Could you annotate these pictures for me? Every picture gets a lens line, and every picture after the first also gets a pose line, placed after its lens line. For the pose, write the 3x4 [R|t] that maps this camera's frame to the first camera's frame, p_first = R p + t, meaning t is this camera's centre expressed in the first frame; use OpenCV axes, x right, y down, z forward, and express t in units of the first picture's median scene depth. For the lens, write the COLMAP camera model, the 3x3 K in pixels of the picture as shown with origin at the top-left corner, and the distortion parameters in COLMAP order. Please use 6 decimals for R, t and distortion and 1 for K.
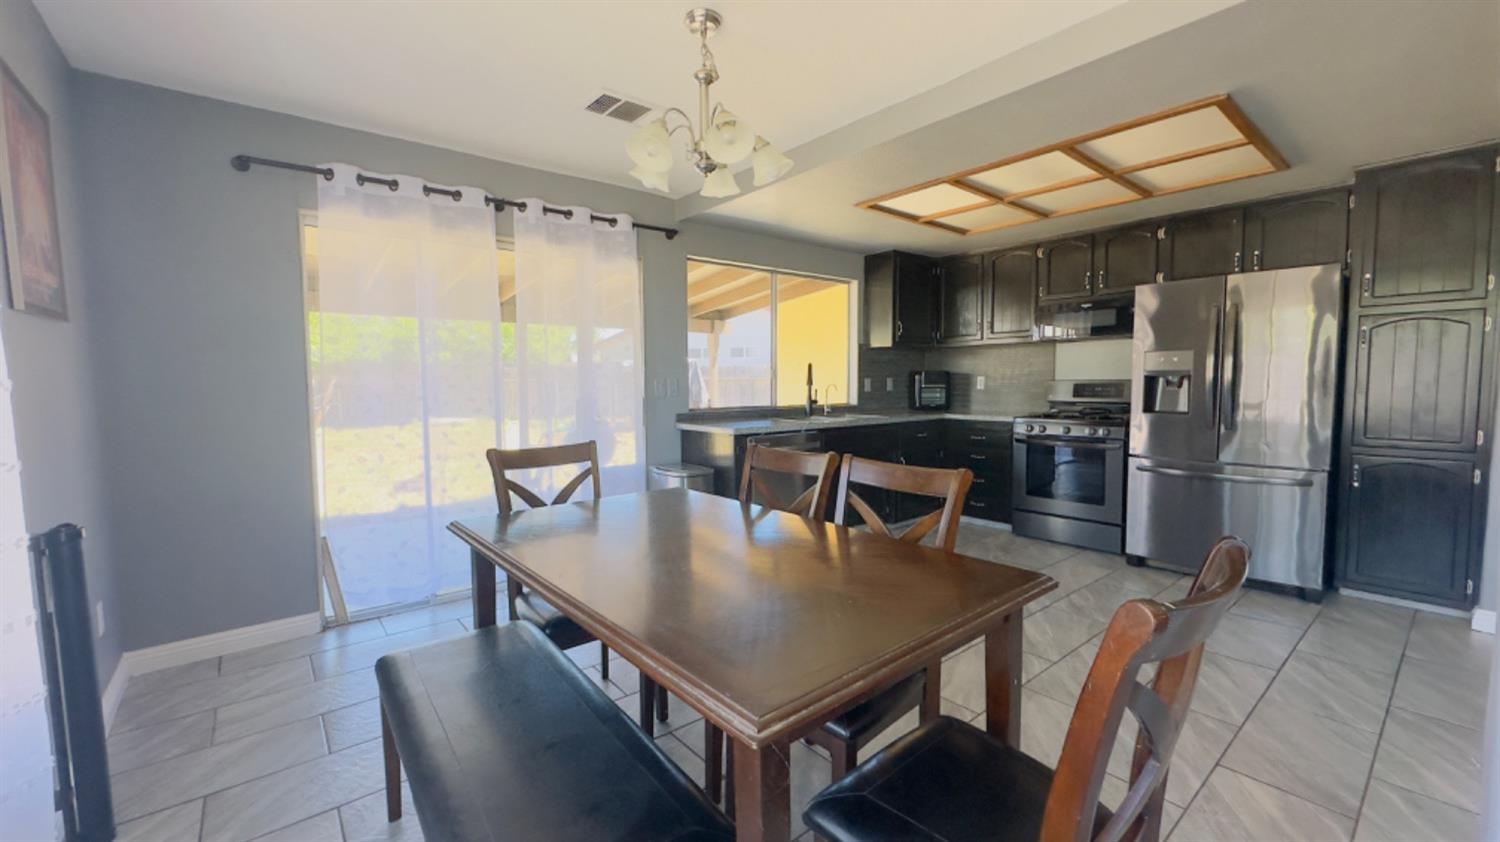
lens RADIAL K [[596.8, 0, 747.1], [0, 596.8, 420.9], [0, 0, 1]] dist [-0.002260, 0.000182]
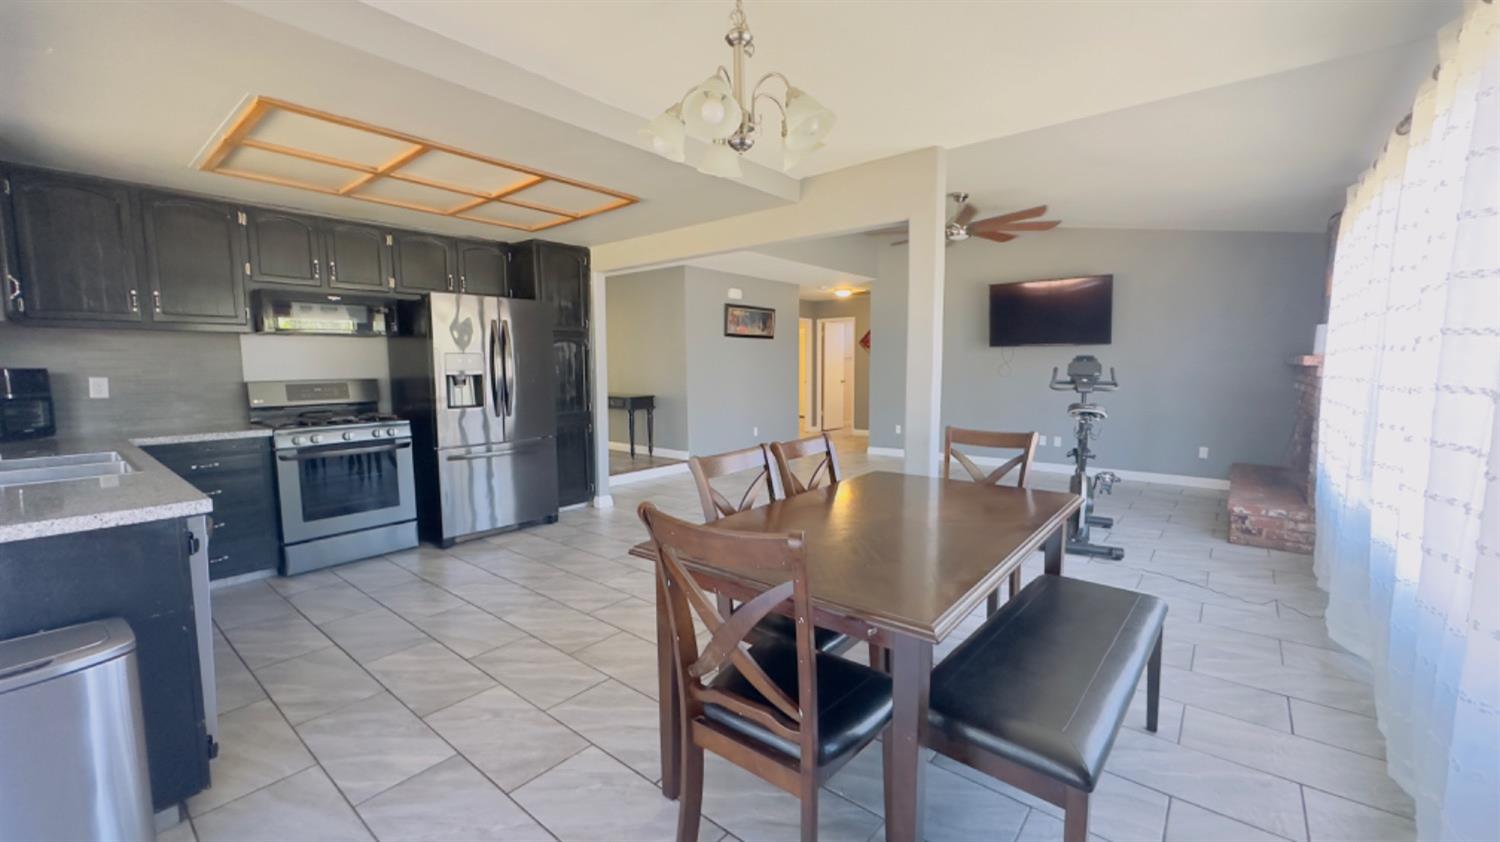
lens RADIAL K [[596.8, 0, 747.1], [0, 596.8, 420.9], [0, 0, 1]] dist [-0.002260, 0.000182]
pose [[-0.187011, -0.084247, 0.978739, -0.458274], [0.074381, 0.992241, 0.099621, -0.051501], [-0.979538, 0.091430, -0.179294, 0.562456]]
